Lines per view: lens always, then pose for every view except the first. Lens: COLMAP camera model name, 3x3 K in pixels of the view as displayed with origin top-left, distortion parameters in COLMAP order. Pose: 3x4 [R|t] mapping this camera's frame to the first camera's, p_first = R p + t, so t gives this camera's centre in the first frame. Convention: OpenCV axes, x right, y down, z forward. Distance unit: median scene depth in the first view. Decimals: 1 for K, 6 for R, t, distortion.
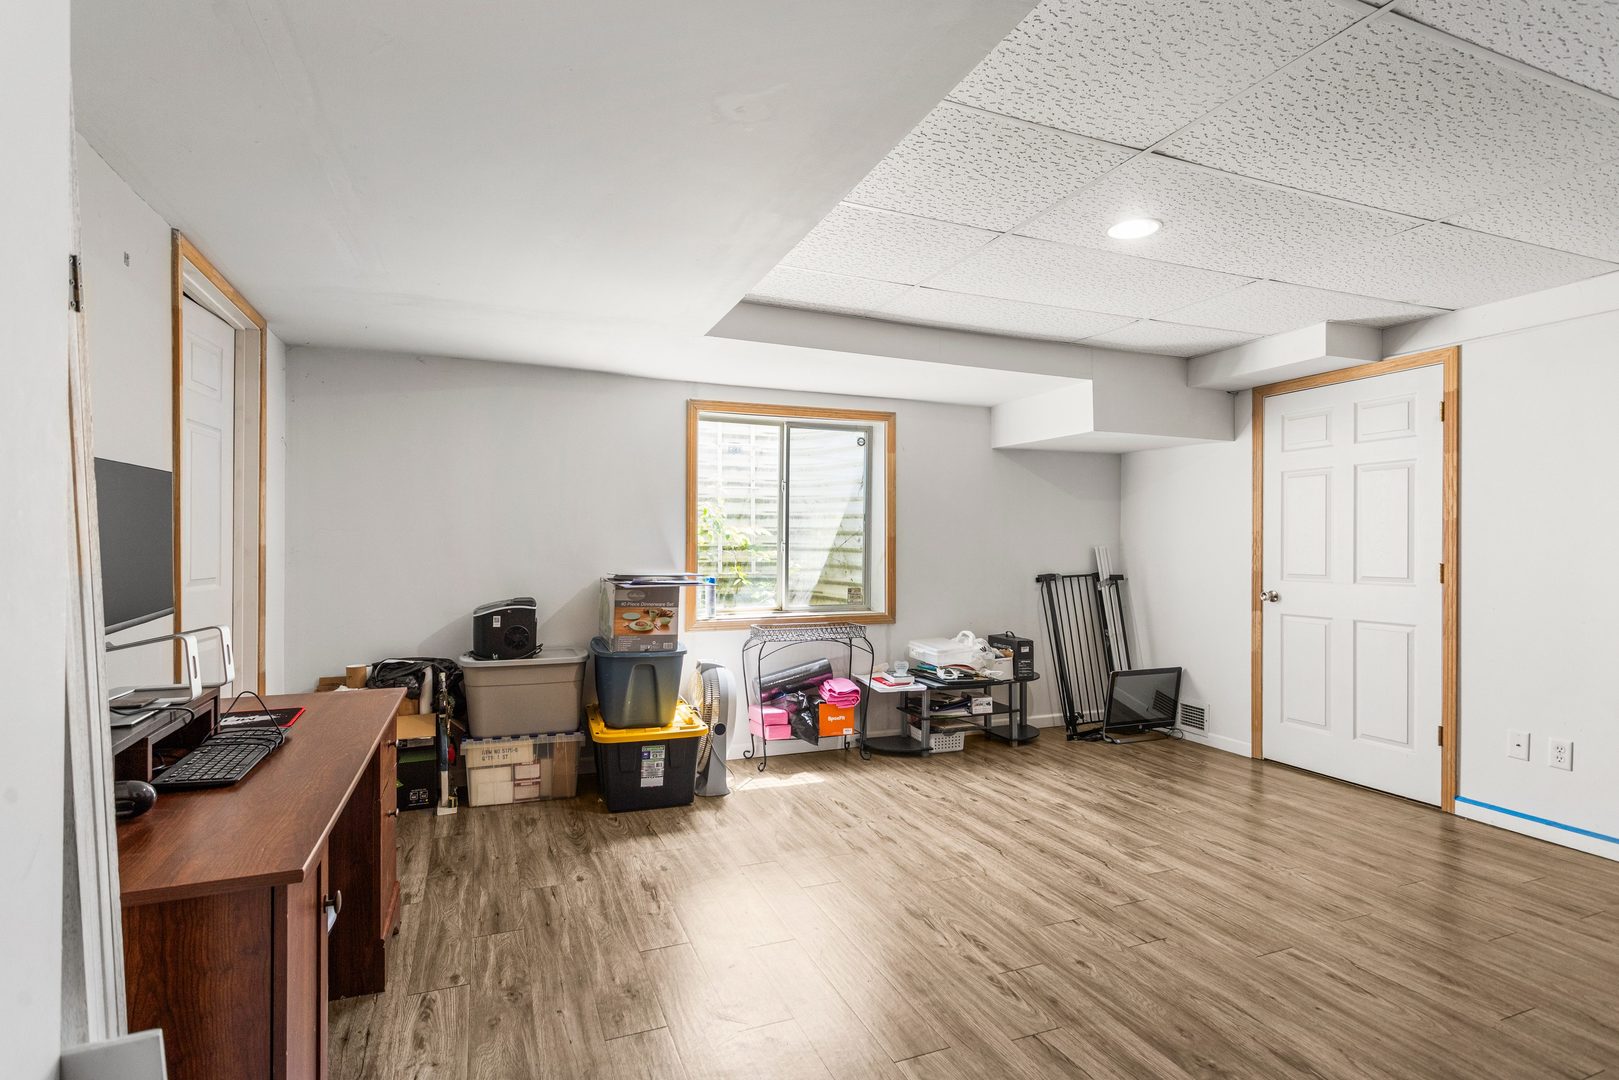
lens RADIAL K [[802.1, 0, 809.5], [0, 802.1, 540.0], [0, 0, 1]] dist [0.004356, 0.000497]
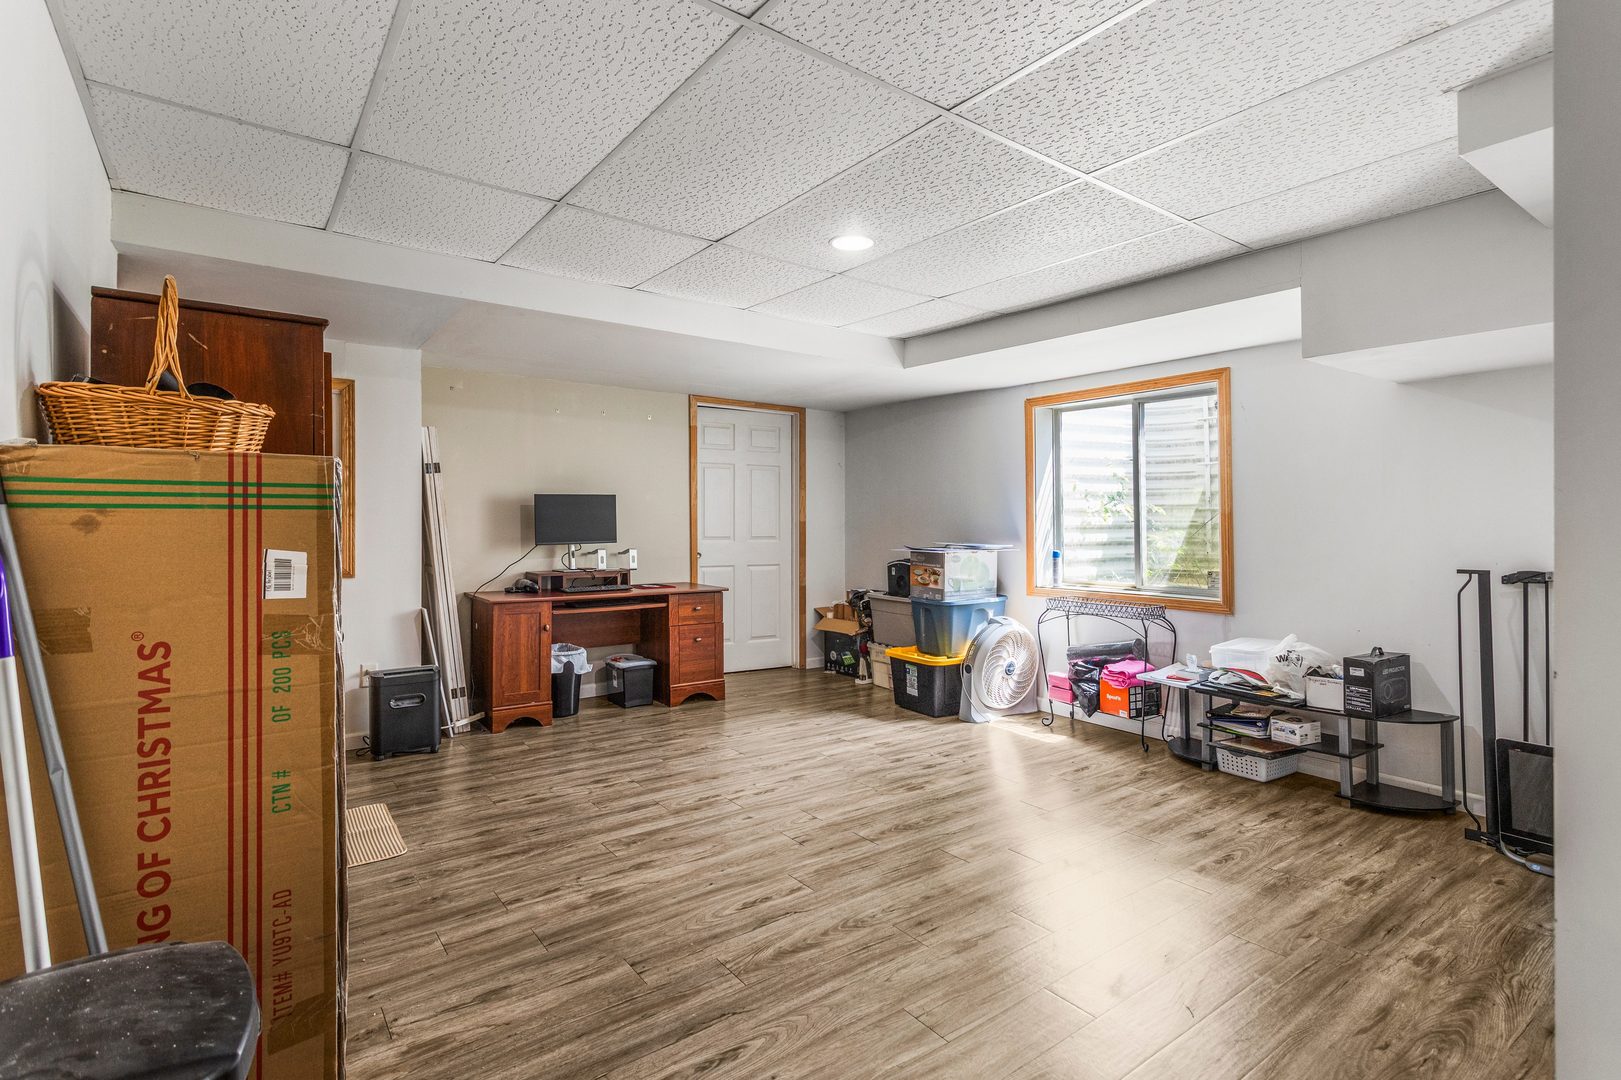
lens RADIAL K [[781.1, 0, 801.1], [0, 781.1, 519.0], [0, 0, 1]] dist [0.004166, 0.000336]
pose [[0.241952, -0.003946, -0.970280, 1.032896], [0.001289, 0.999992, -0.003746, 0.006700], [0.970287, -0.000344, 0.241955, 0.465296]]
